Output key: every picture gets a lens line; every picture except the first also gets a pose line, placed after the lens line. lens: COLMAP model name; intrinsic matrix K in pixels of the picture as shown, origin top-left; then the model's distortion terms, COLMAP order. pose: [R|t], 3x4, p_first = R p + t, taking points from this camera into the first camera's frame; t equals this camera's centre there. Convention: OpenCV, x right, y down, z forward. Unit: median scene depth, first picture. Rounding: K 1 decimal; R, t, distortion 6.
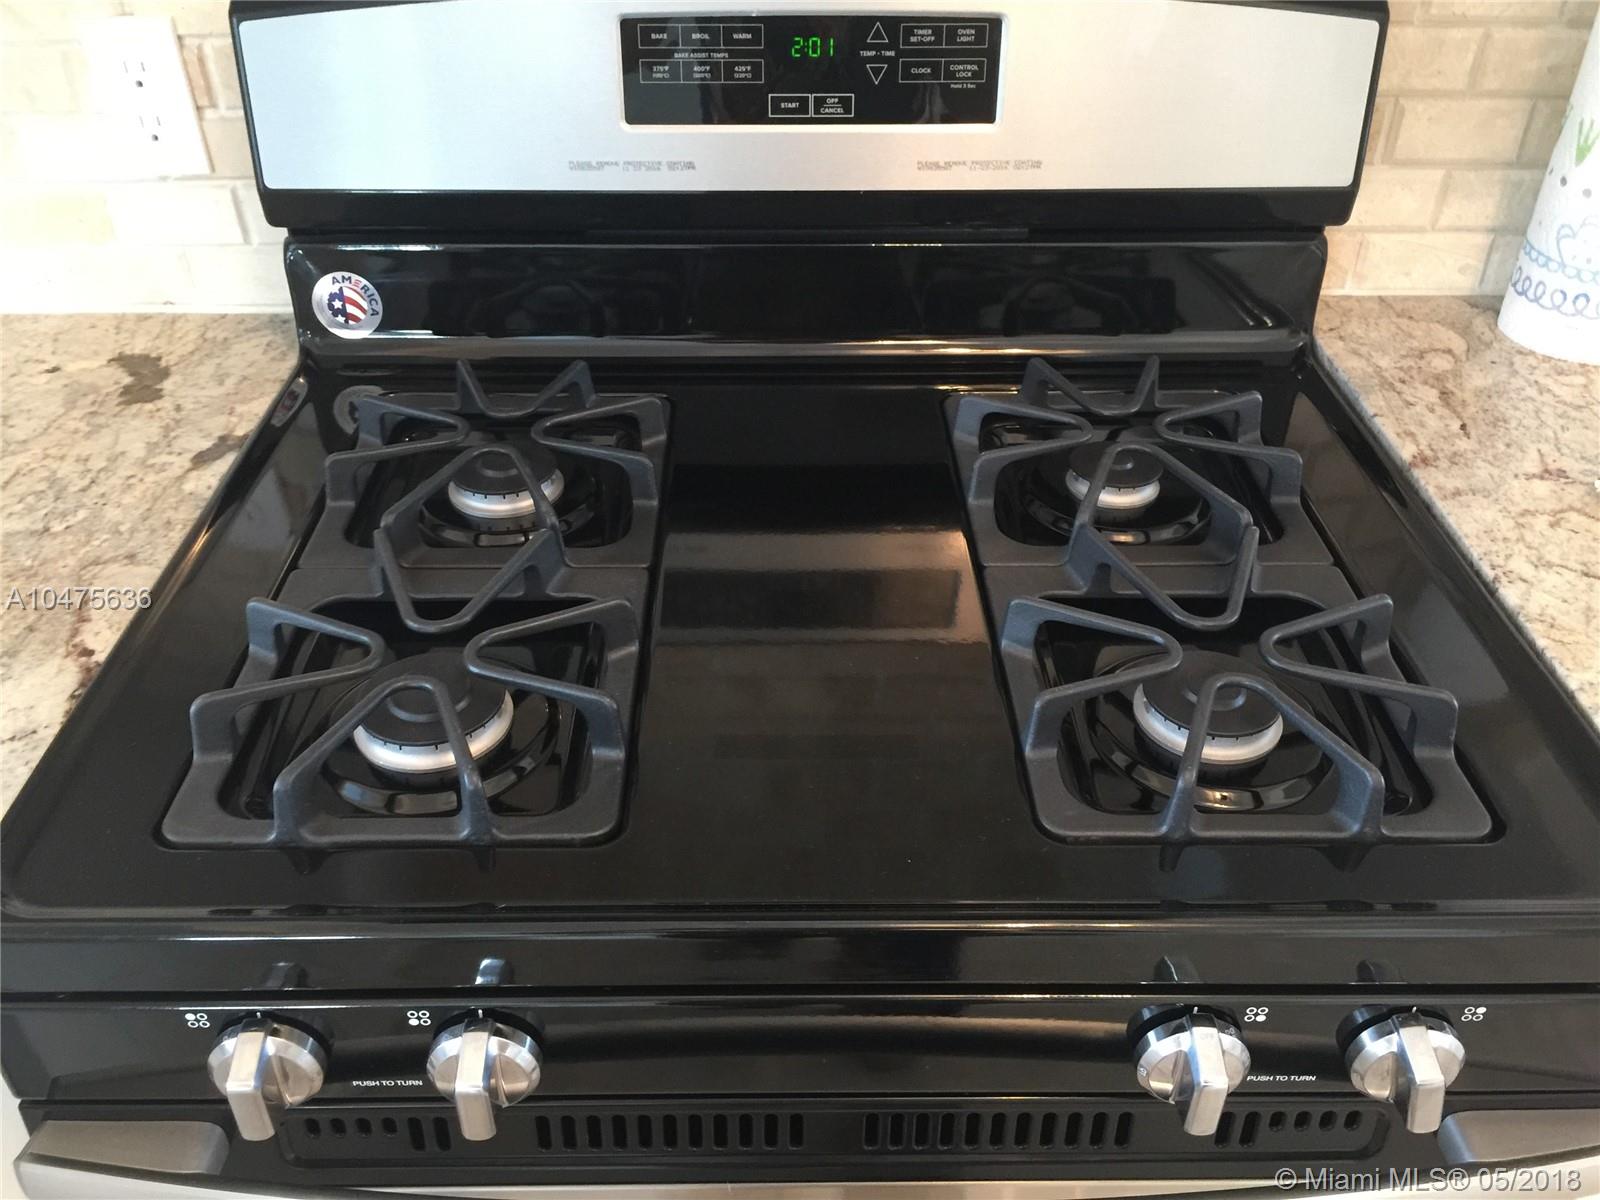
lens RADIAL K [[1383.9, 0, 798.4], [0, 1383.9, 572.8], [0, 0, 1]] dist [0.093843, -0.142983]
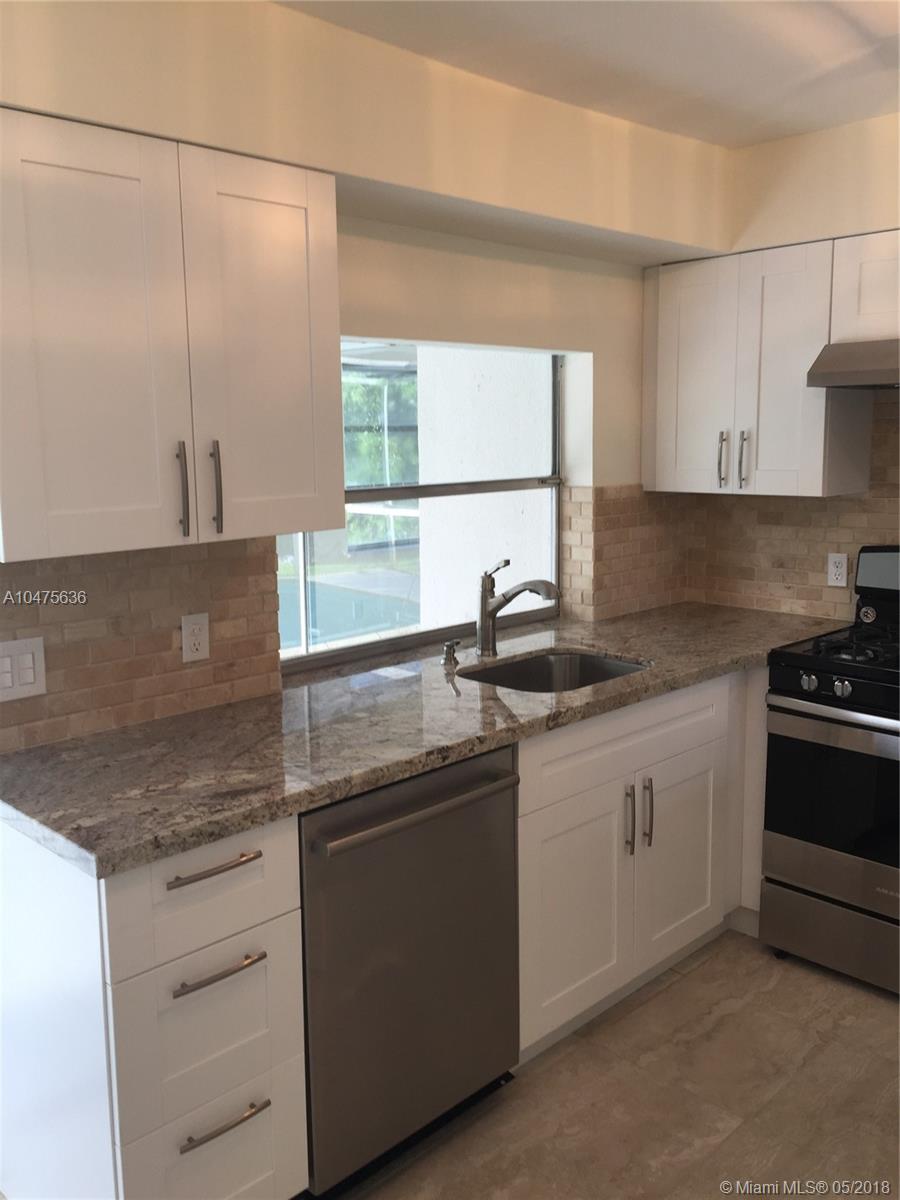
lens RADIAL K [[1034.2, 0, 453.8], [0, 1034.2, 573.6], [0, 0, 1]] dist [0.101737, -0.139160]
pose [[0.701020, 0.091055, -0.707305, 1.096595], [-0.399572, 0.871662, -0.283808, 1.166257], [0.590689, 0.481574, 0.647436, -1.989079]]
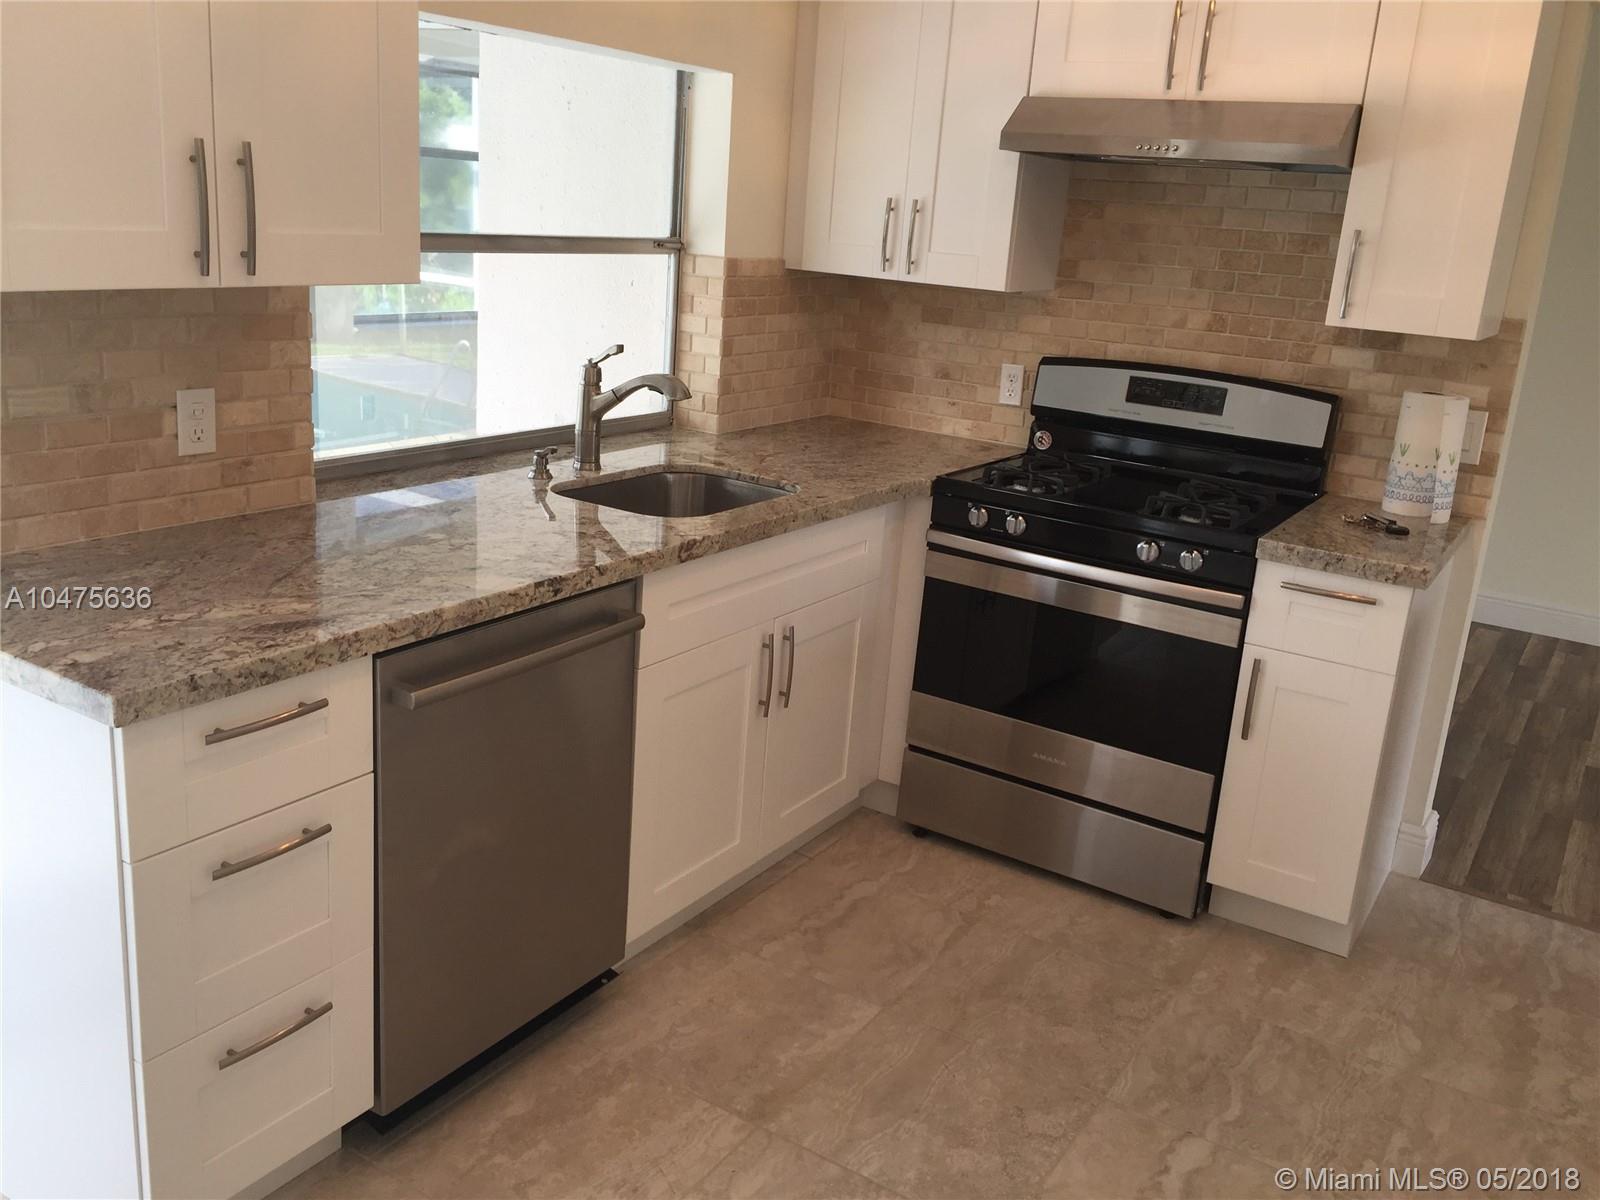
lens RADIAL K [[1383.9, 0, 798.4], [0, 1383.9, 572.8], [0, 0, 1]] dist [0.093843, -0.142983]
pose [[0.838280, 0.205950, -0.504847, 1.060249], [-0.372399, 0.892571, -0.254236, 1.295956], [0.398252, 0.401125, 0.824921, -2.139854]]
